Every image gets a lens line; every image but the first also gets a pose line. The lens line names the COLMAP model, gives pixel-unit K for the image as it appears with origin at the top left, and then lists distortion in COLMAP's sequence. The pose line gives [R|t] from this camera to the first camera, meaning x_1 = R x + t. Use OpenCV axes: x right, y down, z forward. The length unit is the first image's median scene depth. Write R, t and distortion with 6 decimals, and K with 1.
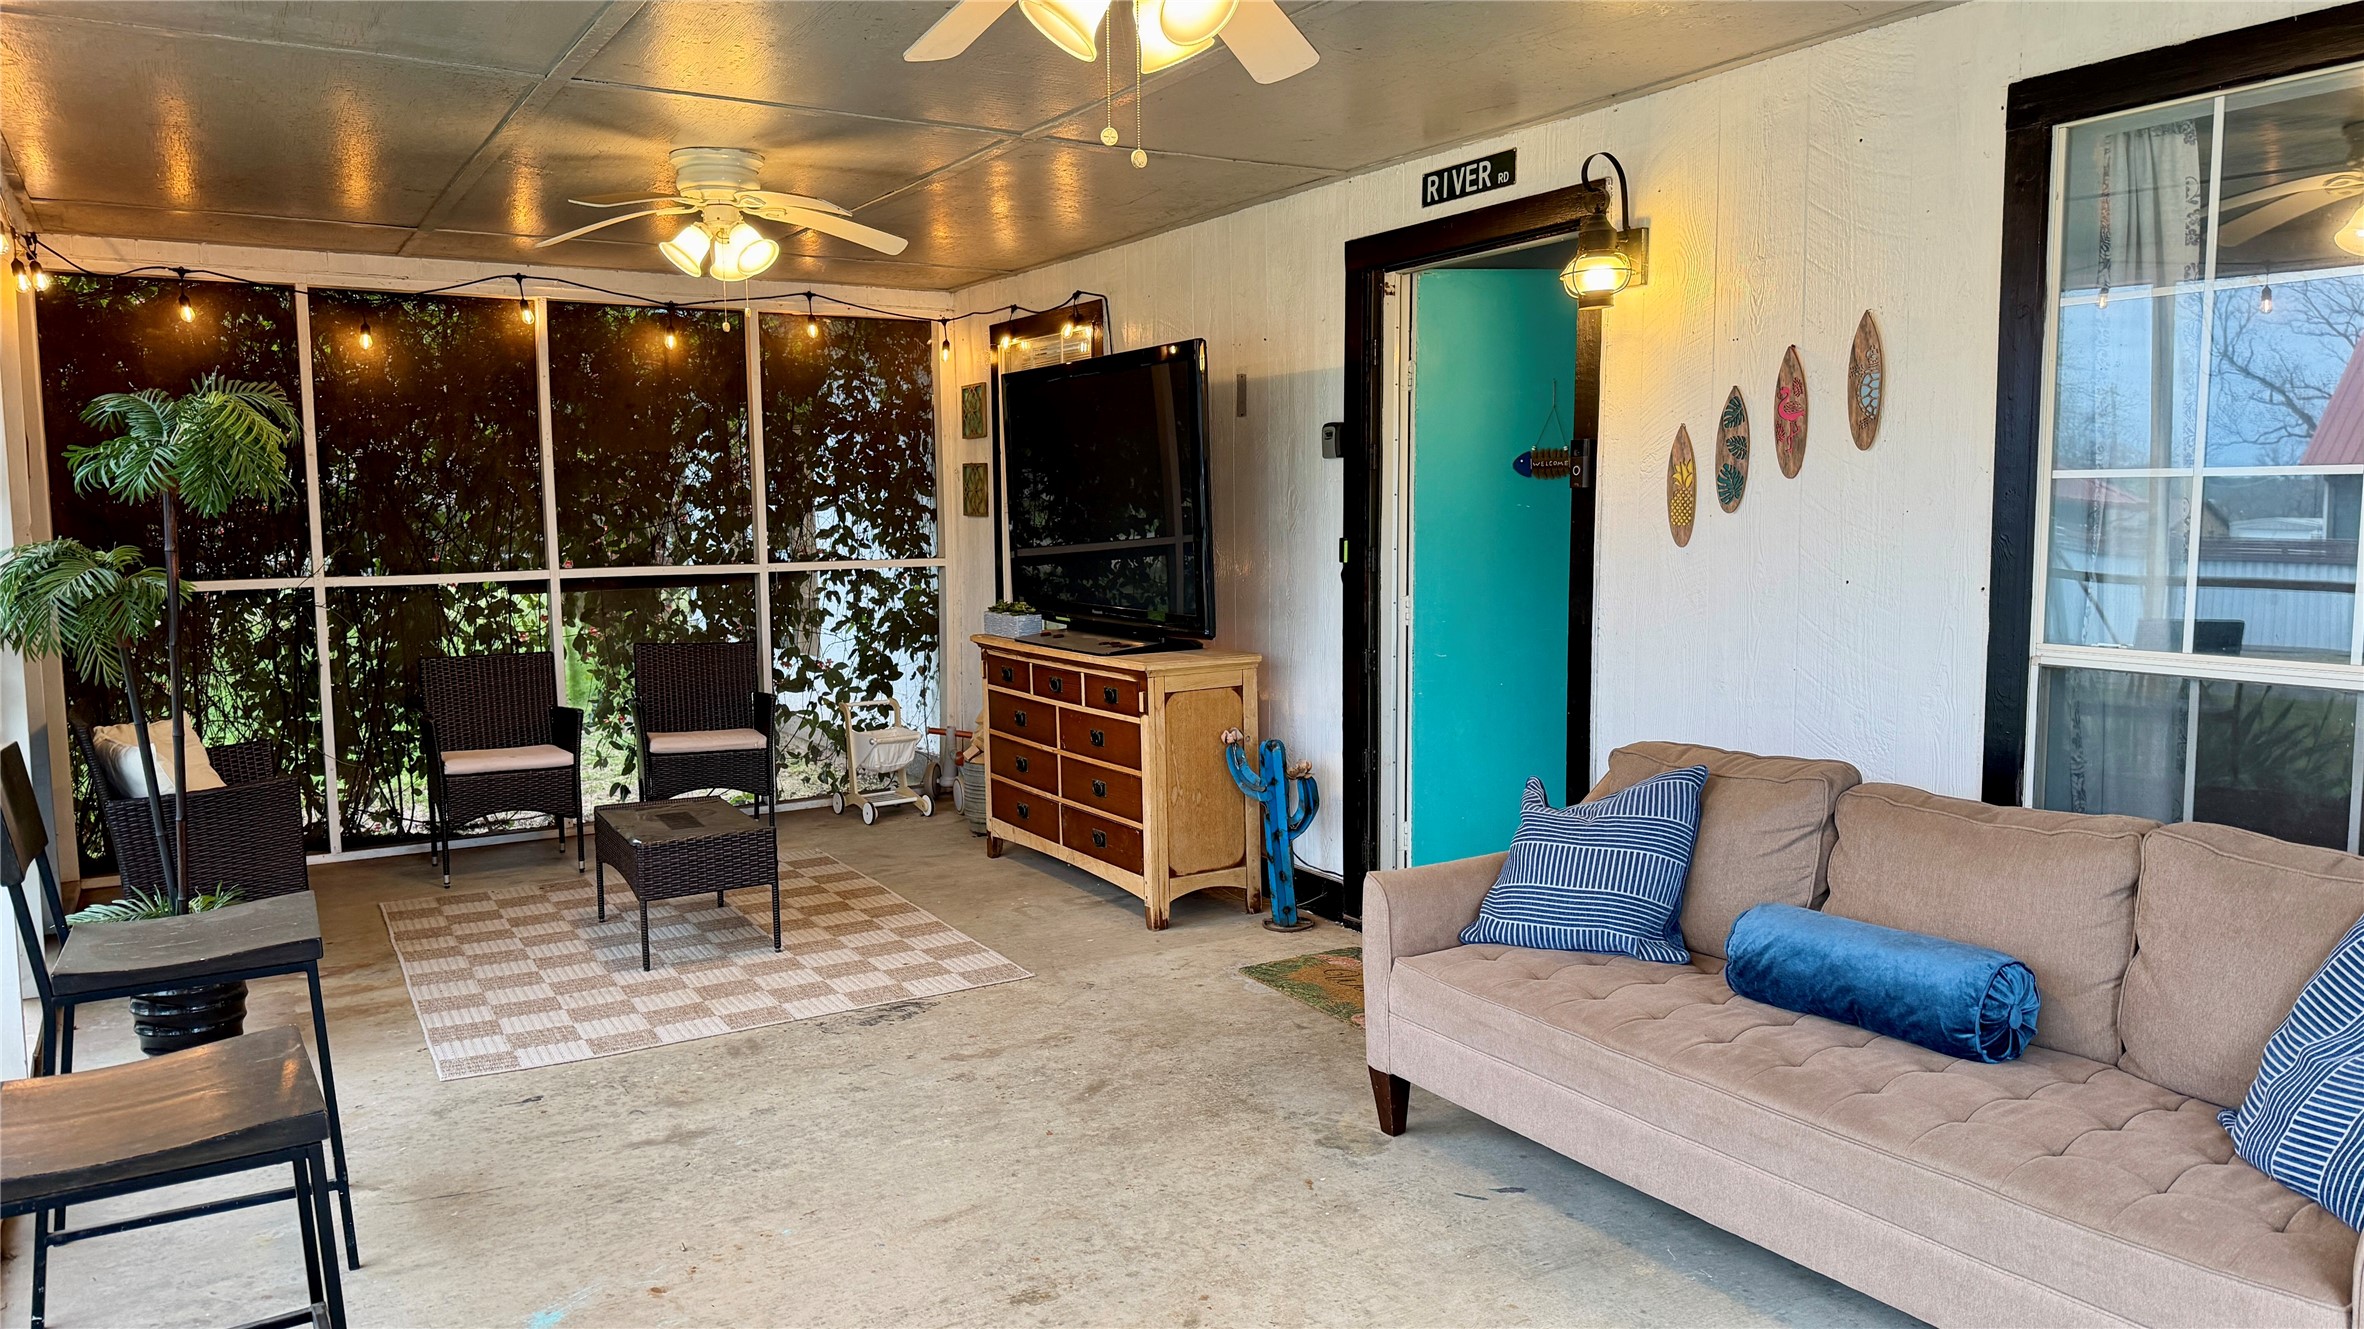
lens RADIAL K [[1645.9, 0, 1182.0], [0, 1645.9, 664.5], [0, 0, 1]] dist [0.181524, -0.297349]
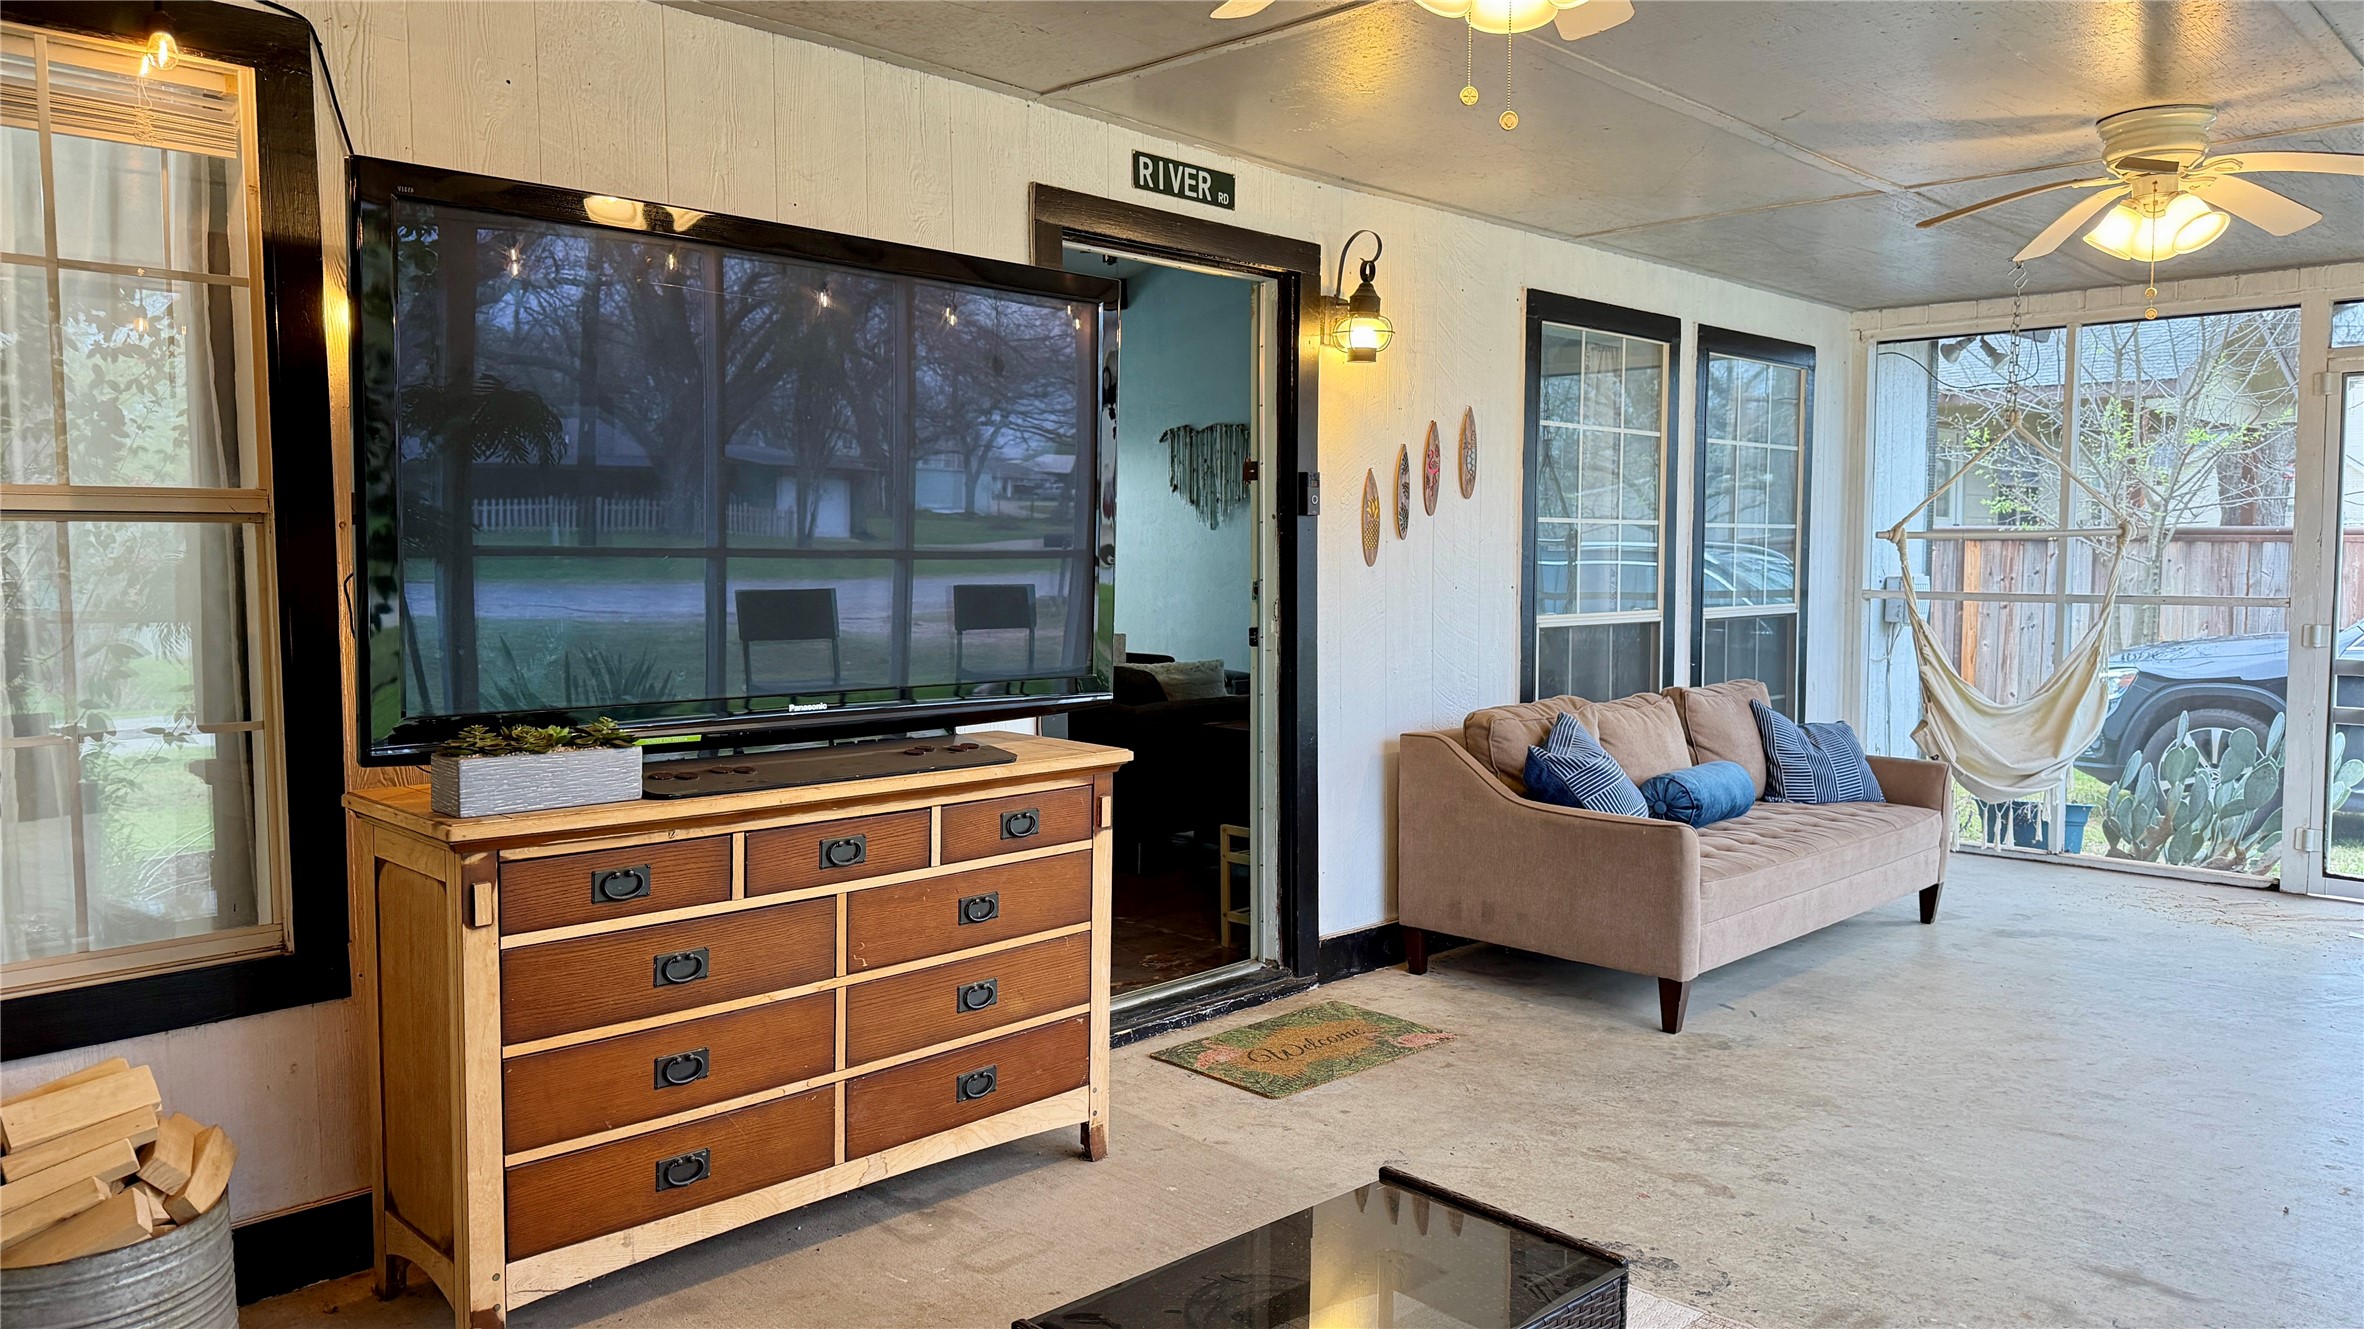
lens RADIAL K [[1625.9, 0, 1182.0], [0, 1625.9, 664.5], [0, 0, 1]] dist [-0.004434, -0.004762]
pose [[-0.248323, -0.061982, 0.966692, -0.831268], [0.085844, 0.992616, 0.085695, -0.113491], [-0.964866, 0.104265, -0.241169, 1.429903]]
